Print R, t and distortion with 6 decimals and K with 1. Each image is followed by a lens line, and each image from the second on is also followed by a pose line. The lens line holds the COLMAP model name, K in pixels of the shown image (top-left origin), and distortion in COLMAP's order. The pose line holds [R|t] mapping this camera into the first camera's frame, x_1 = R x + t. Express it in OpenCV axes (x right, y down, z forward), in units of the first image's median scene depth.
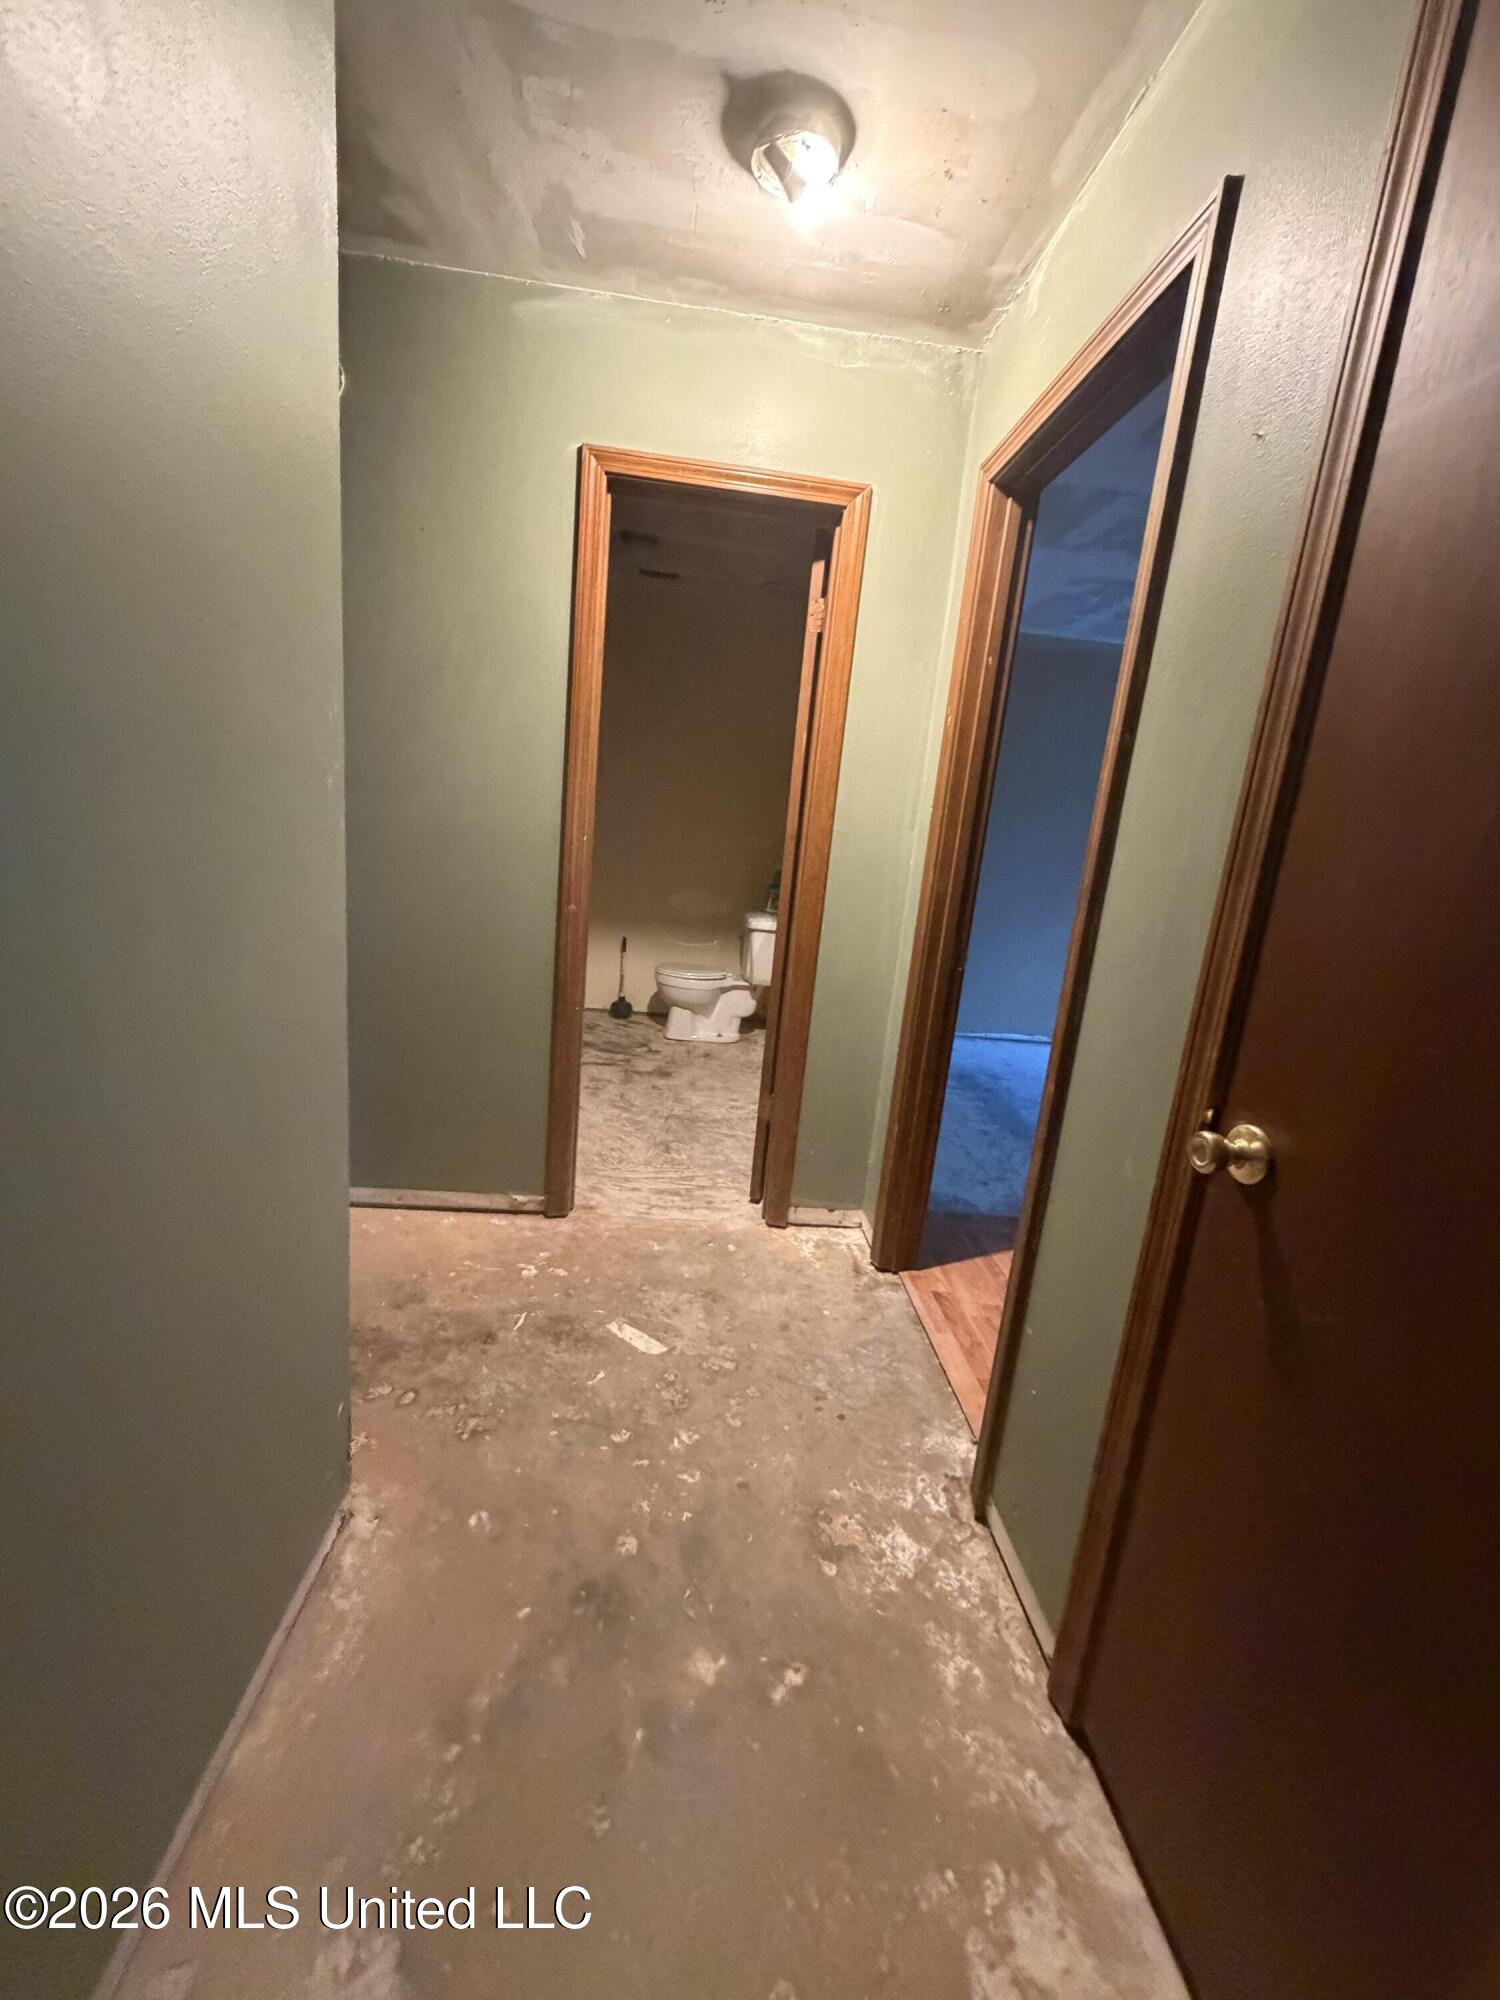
lens RADIAL K [[795.4, 0, 748.6], [0, 795.4, 998.1], [0, 0, 1]] dist [-0.000503, 0.001648]
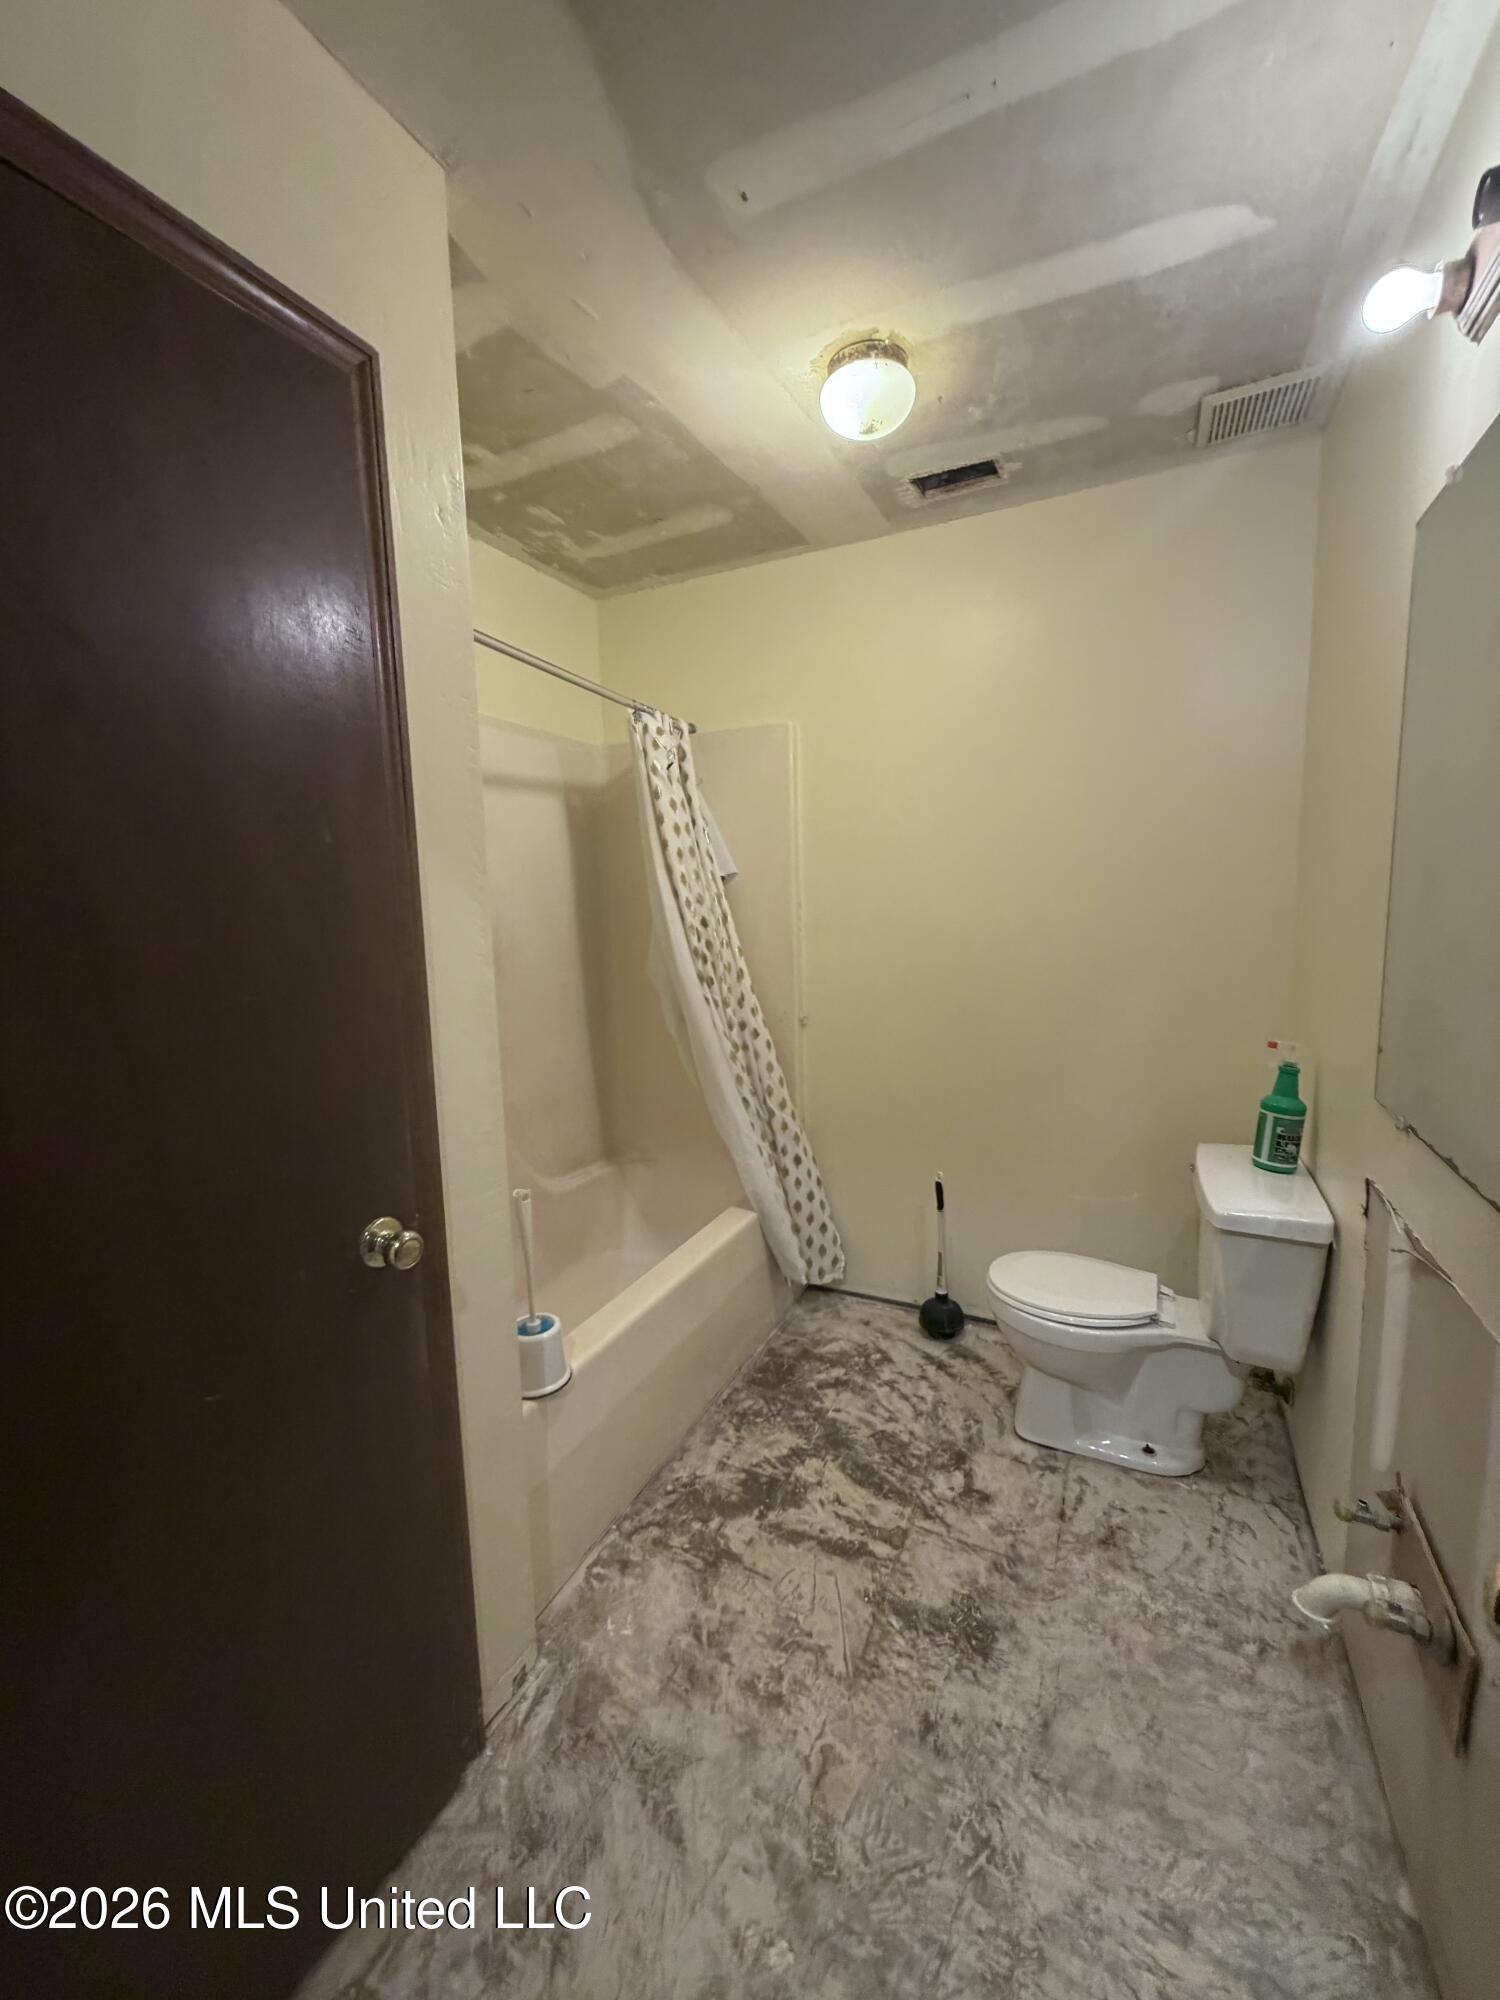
lens RADIAL K [[795.4, 0, 751.0], [0, 795.4, 997.3], [0, 0, 1]] dist [-0.000503, 0.001648]
pose [[0.856502, -0.041609, -0.514464, 0.011759], [-0.013903, 0.994524, -0.103582, -0.166341], [0.515957, 0.095871, 0.851233, 0.567581]]
